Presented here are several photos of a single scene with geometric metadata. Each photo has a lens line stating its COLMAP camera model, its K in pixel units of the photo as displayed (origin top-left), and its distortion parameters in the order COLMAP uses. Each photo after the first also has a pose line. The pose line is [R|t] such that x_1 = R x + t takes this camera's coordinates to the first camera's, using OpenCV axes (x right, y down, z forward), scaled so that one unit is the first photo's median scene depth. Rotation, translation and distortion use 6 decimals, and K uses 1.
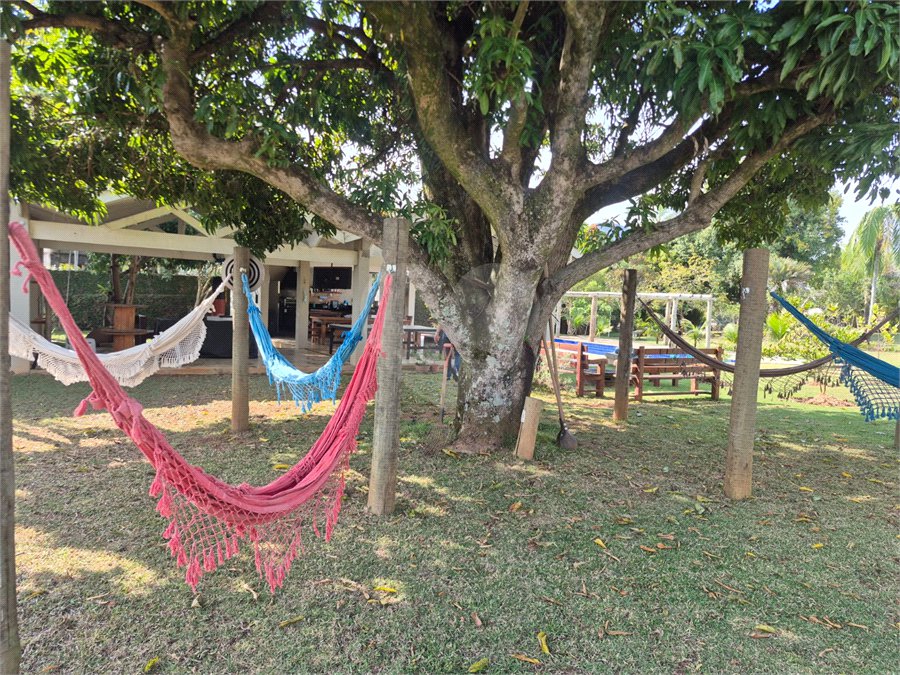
lens RADIAL K [[623.7, 0, 449.8], [0, 623.7, 338.8], [0, 0, 1]] dist [0.053658, -0.042520]
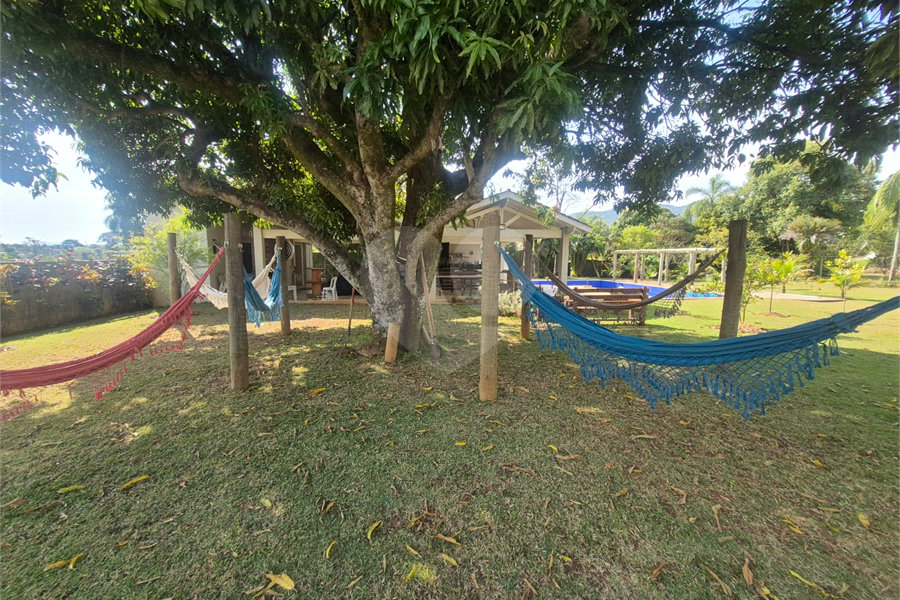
lens RADIAL K [[353.5, 0, 450.8], [0, 353.5, 291.6], [0, 0, 1]] dist [0.002730, -0.000951]
pose [[0.931242, -0.004007, -0.364378, 0.622143], [0.012937, 0.999673, 0.022069, 0.001703], [0.364170, -0.025266, 0.930990, 0.252232]]
